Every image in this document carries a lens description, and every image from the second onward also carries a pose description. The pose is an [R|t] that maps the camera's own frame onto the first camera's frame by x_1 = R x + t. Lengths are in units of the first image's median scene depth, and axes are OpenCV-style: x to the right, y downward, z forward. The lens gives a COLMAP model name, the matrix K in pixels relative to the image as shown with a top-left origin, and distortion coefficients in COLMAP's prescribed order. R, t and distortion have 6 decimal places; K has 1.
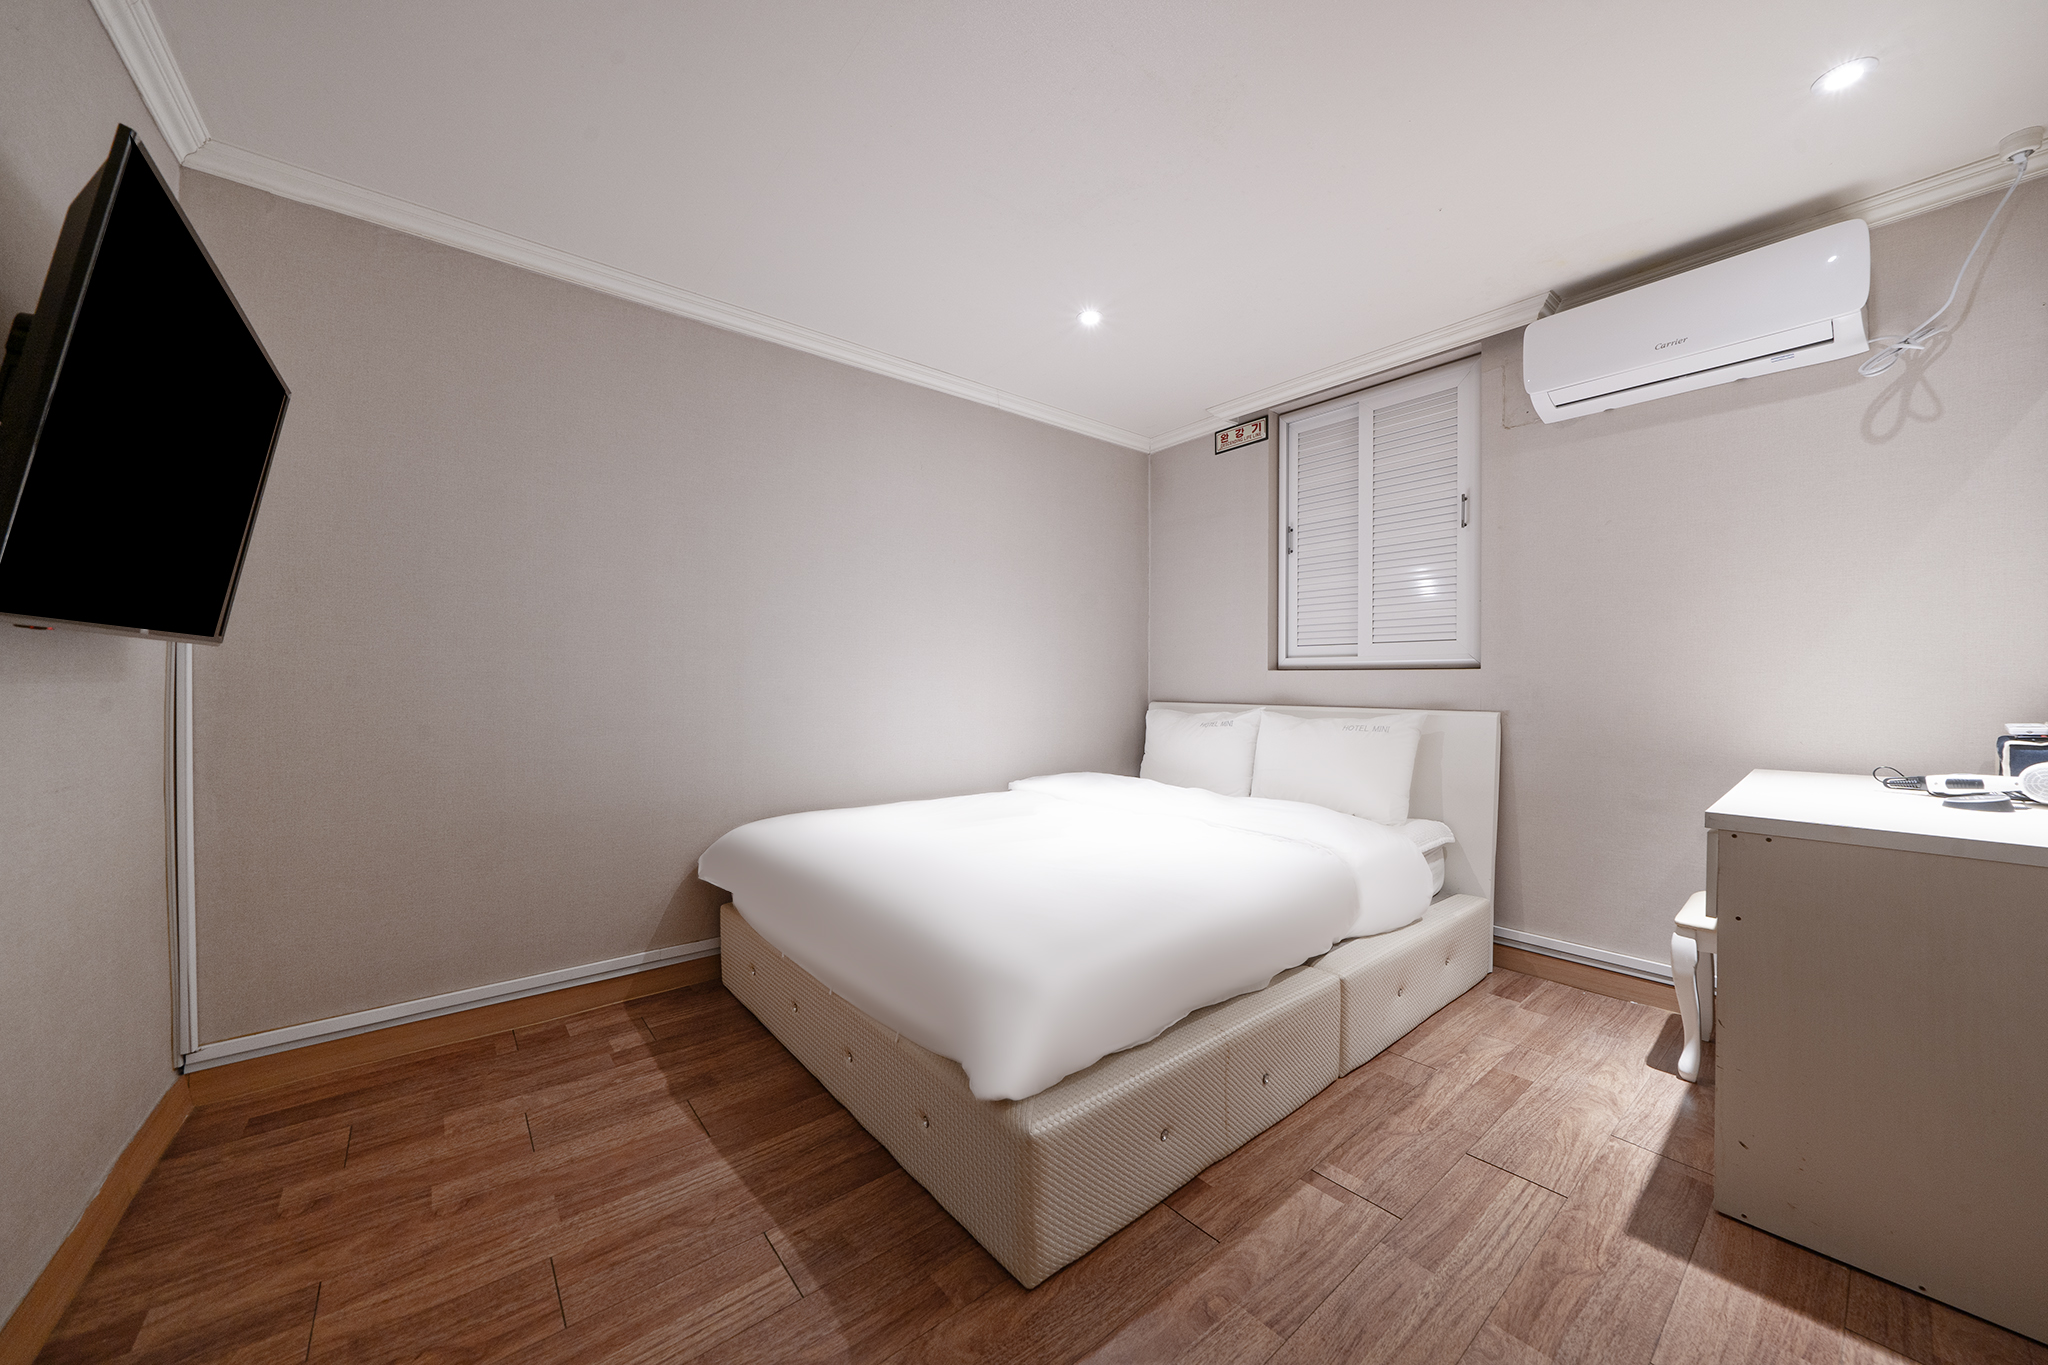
lens RADIAL K [[713.1, 0, 1026.7], [0, 713.1, 678.0], [0, 0, 1]] dist [-0.000479, 0.000134]
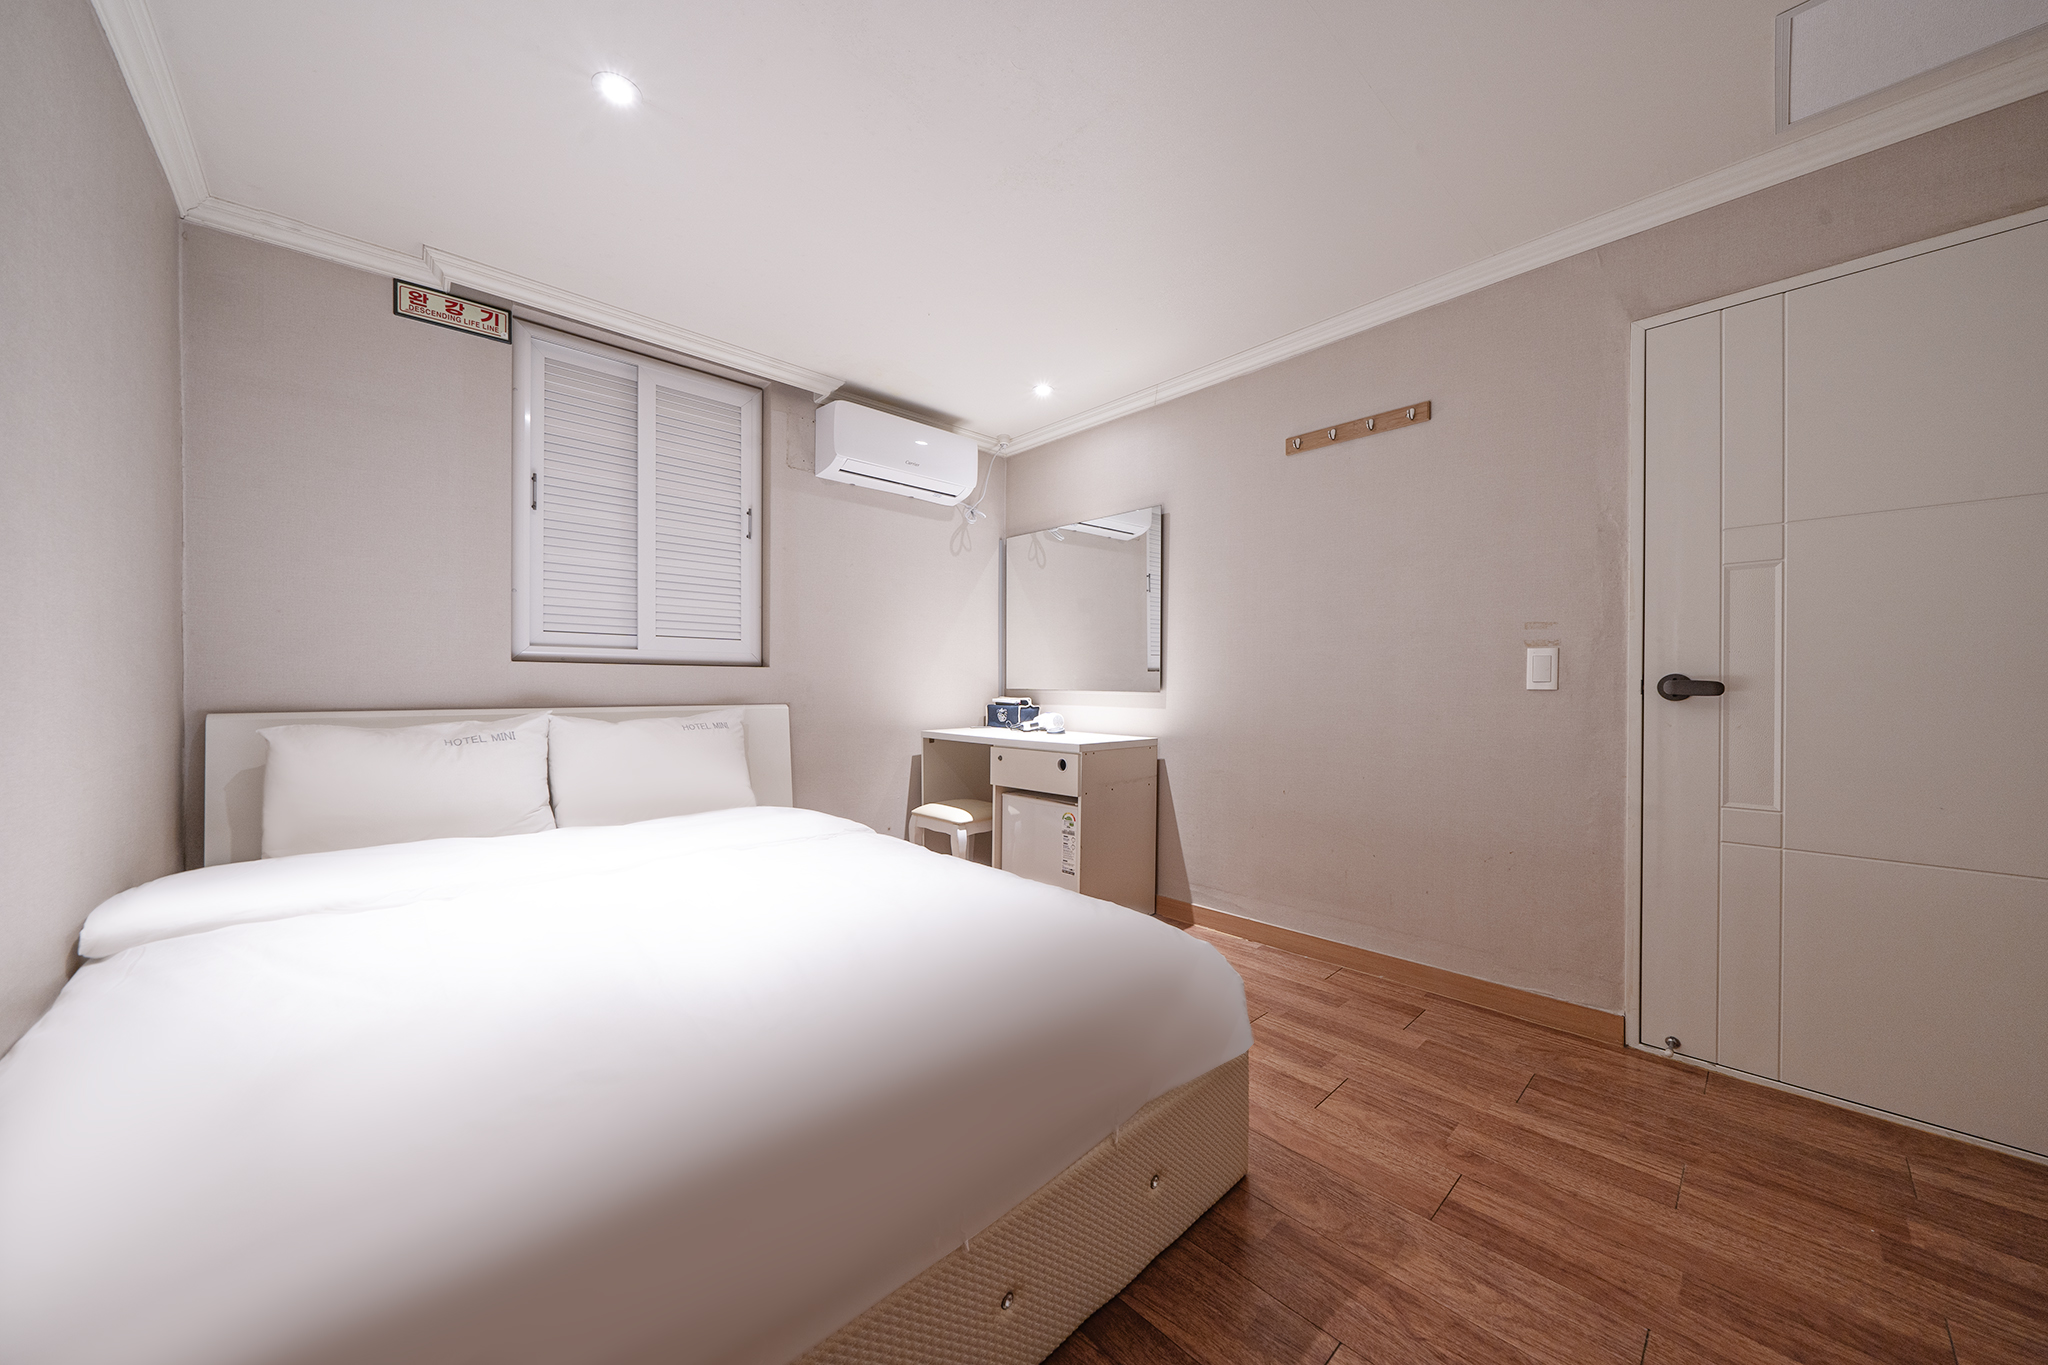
lens RADIAL K [[713.1, 0, 1031.3], [0, 713.1, 683.0], [0, 0, 1]] dist [-0.000479, 0.000134]
pose [[-0.055348, 0.000349, 0.998467, -0.506094], [-0.008580, 0.999963, -0.000826, 0.009641], [-0.998430, -0.008612, -0.055343, 0.609720]]
